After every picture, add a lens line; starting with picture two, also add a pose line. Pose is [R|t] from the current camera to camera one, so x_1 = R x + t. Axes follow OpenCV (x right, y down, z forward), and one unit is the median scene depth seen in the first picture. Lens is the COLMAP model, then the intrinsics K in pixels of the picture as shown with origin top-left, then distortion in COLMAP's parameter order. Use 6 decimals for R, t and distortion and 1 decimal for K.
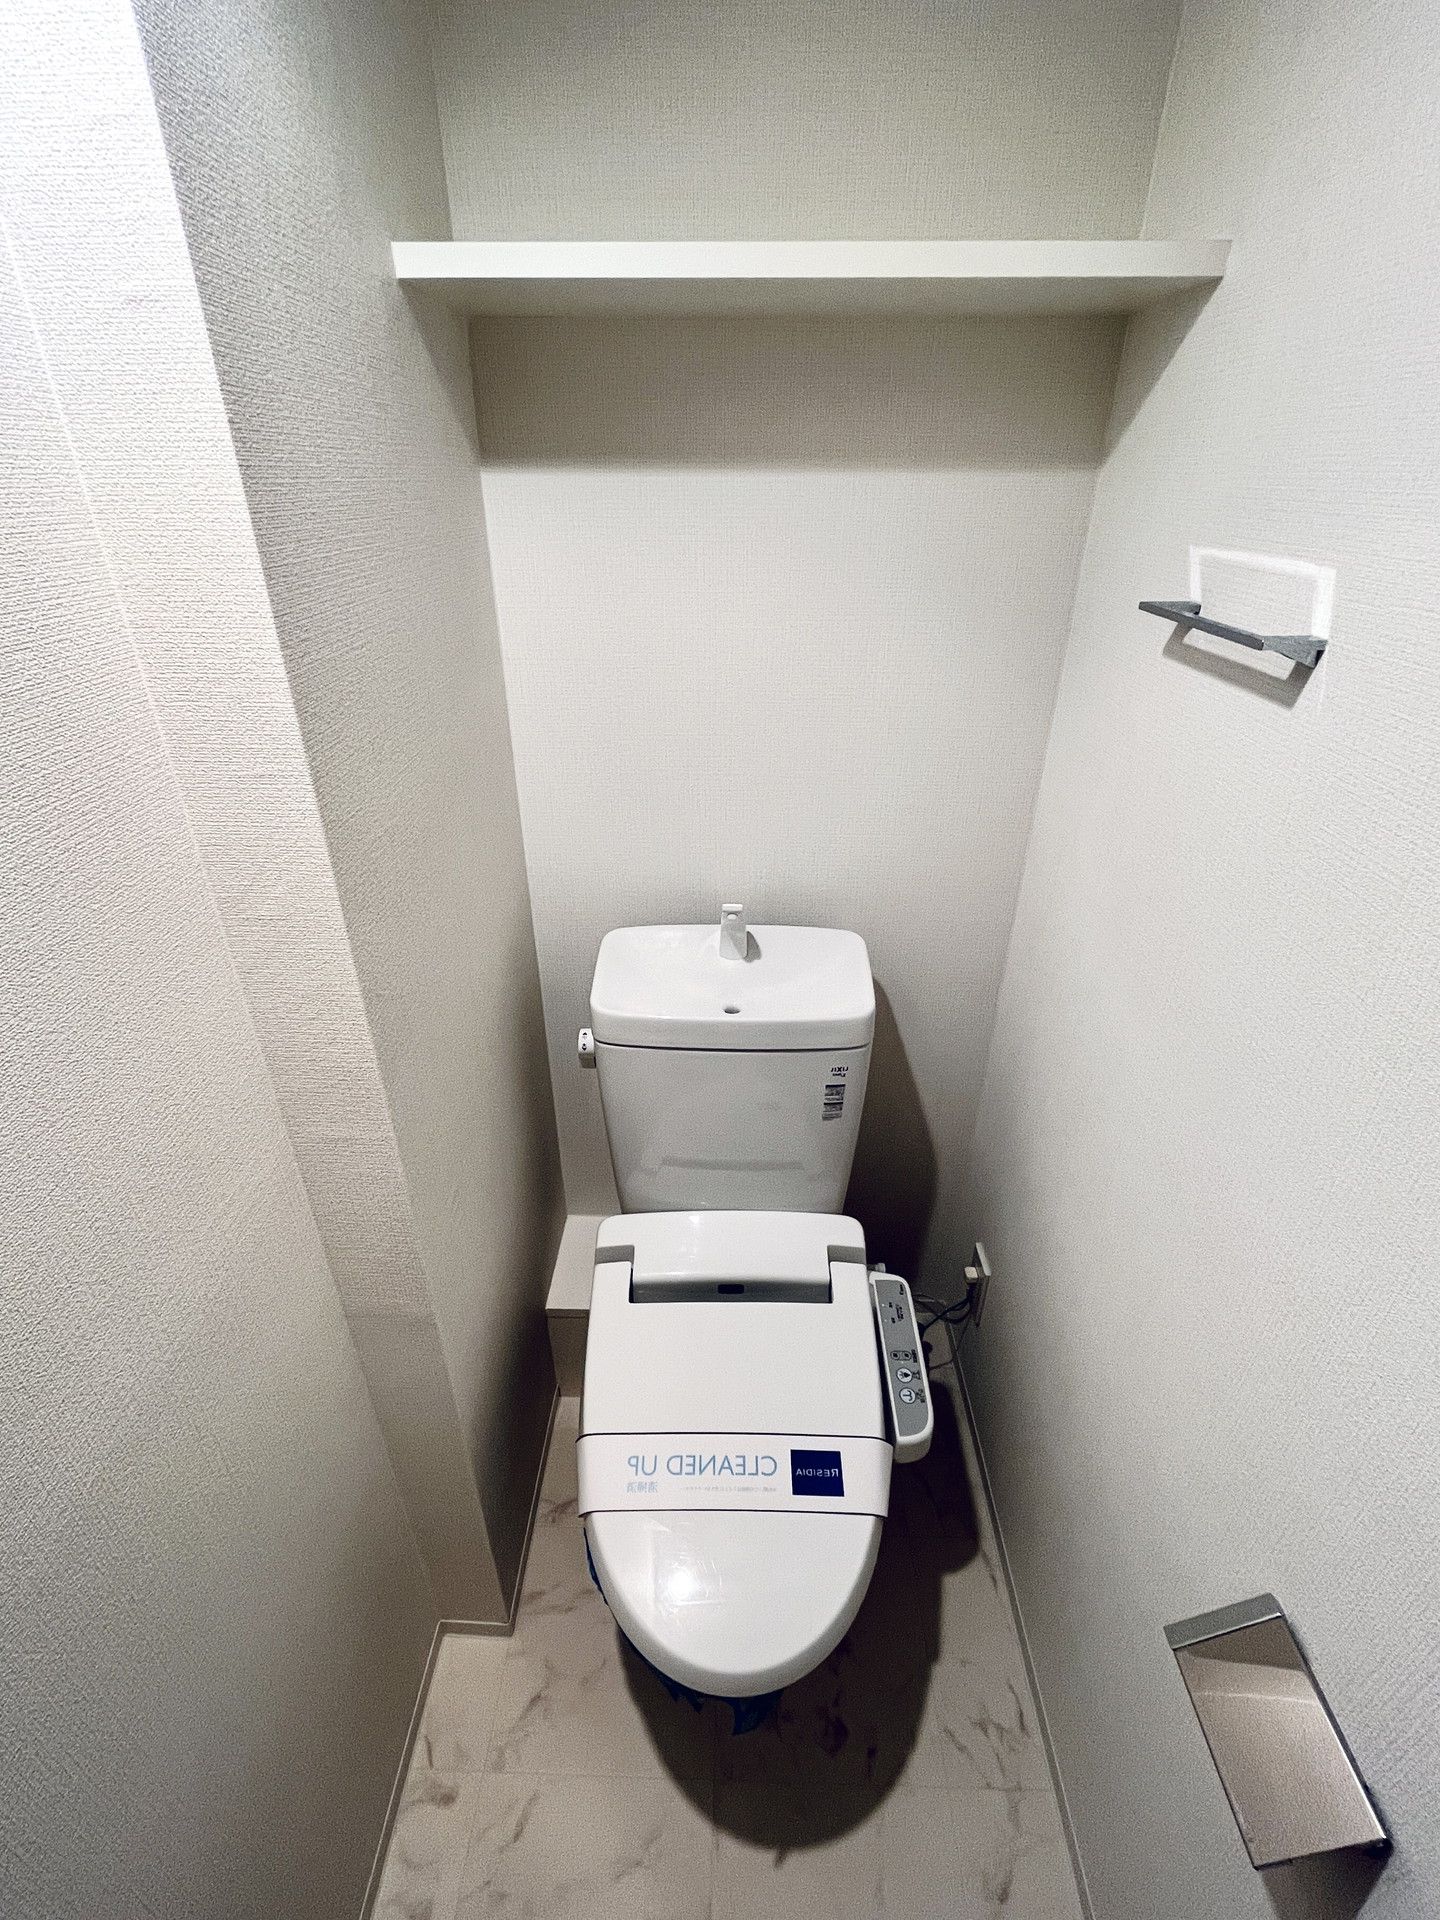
lens RADIAL K [[848.2, 0, 720.7], [0, 848.2, 965.1], [0, 0, 1]] dist [-0.001237, -0.000151]
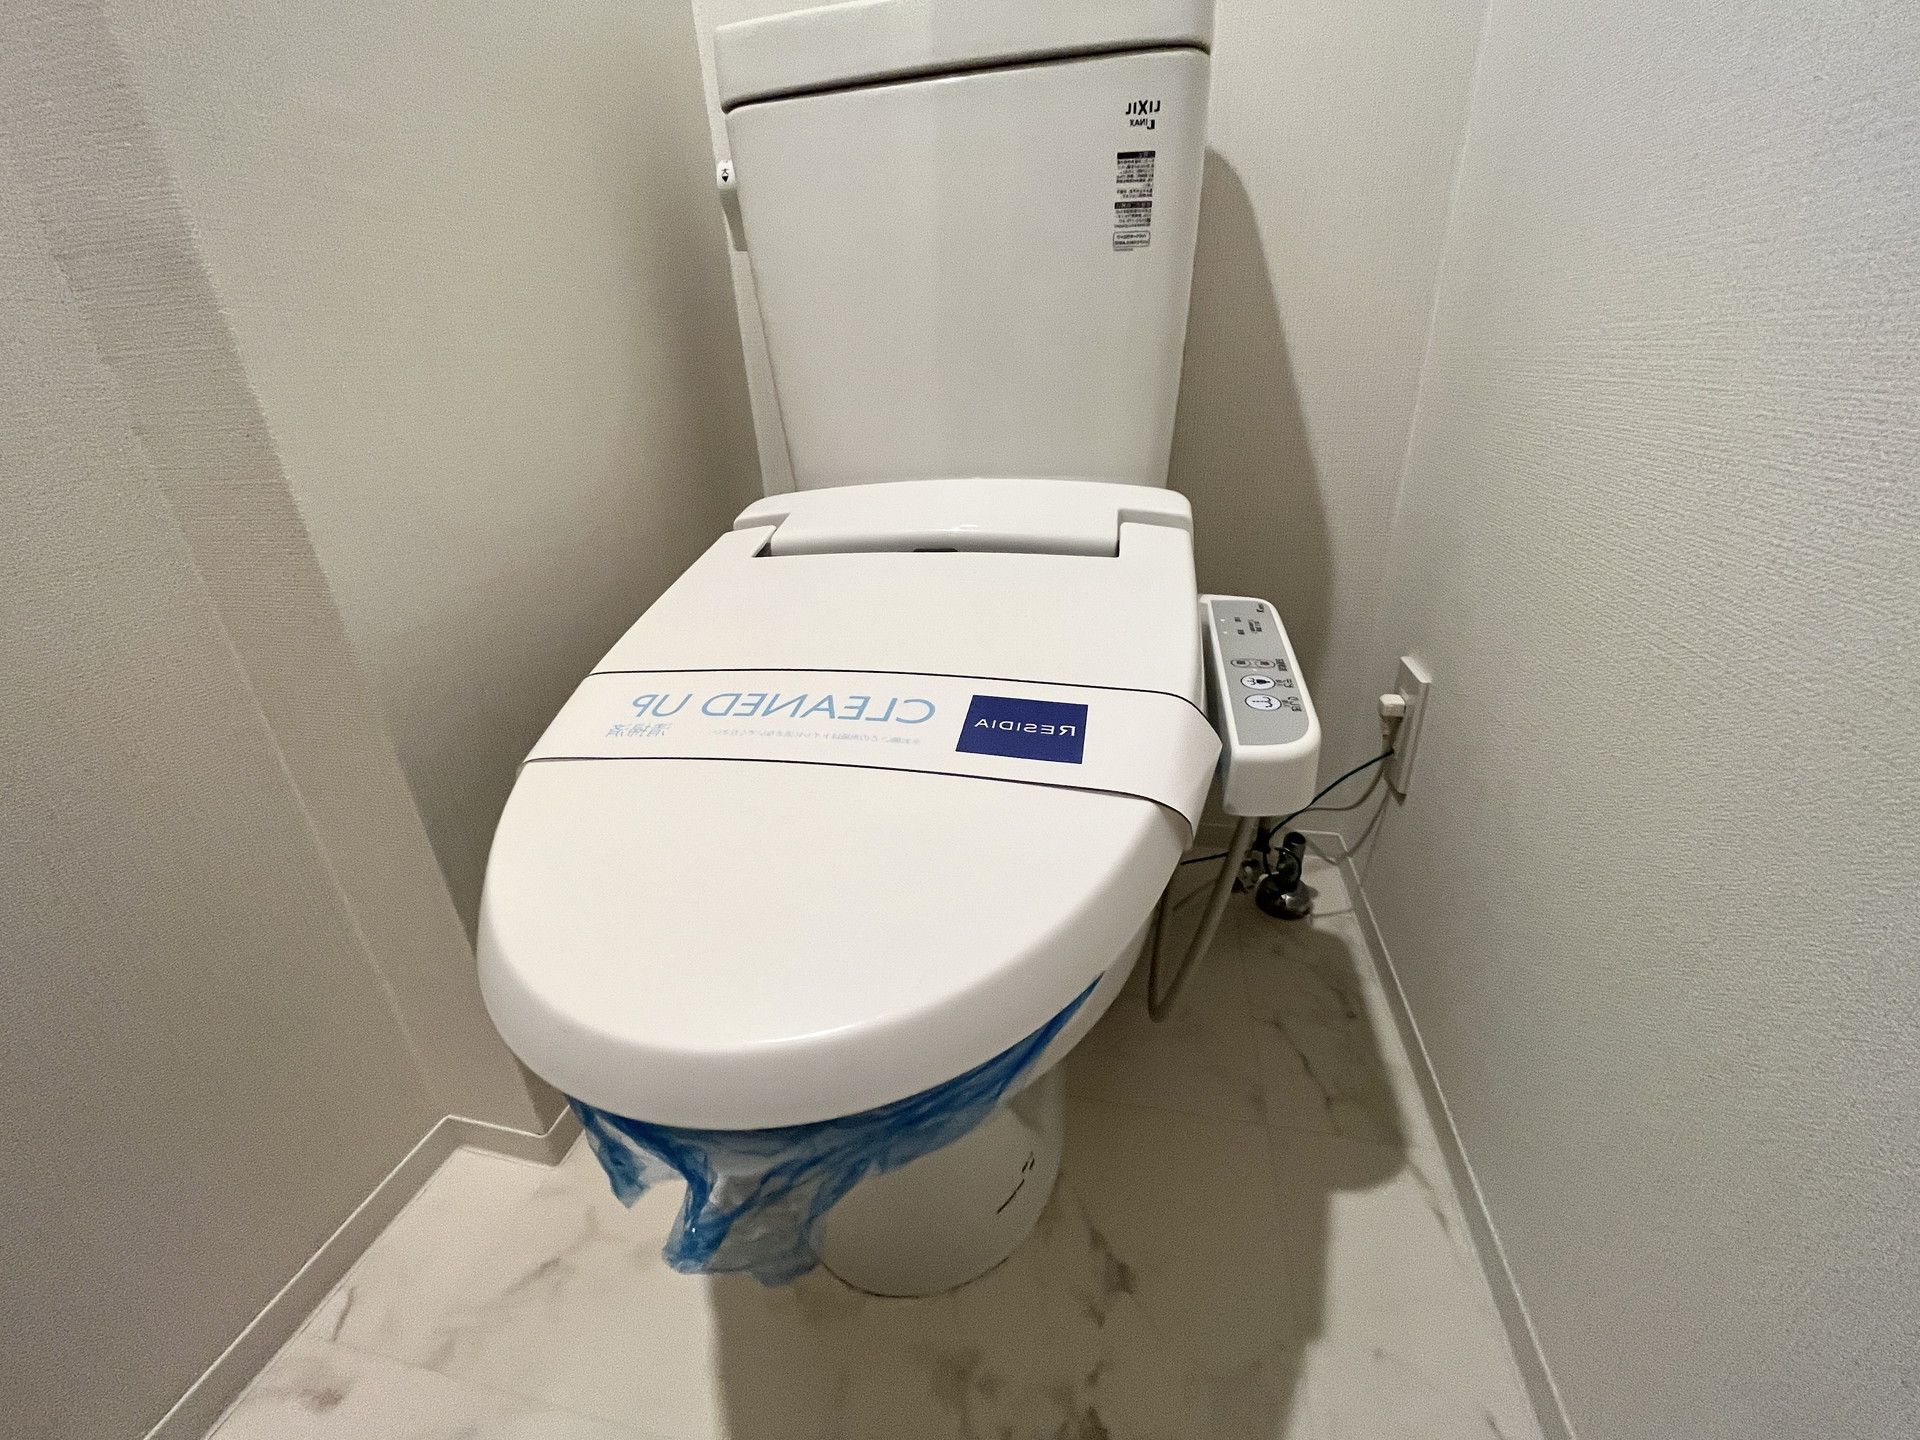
lens RADIAL K [[777.1, 0, 960.5], [0, 777.1, 712.2], [0, 0, 1]] dist [-0.001566, -0.000402]
pose [[0.980774, 0.038250, -0.191362, 0.132796], [-0.052719, 0.996075, -0.071095, 0.528801], [0.187892, 0.079816, 0.978941, 0.524606]]
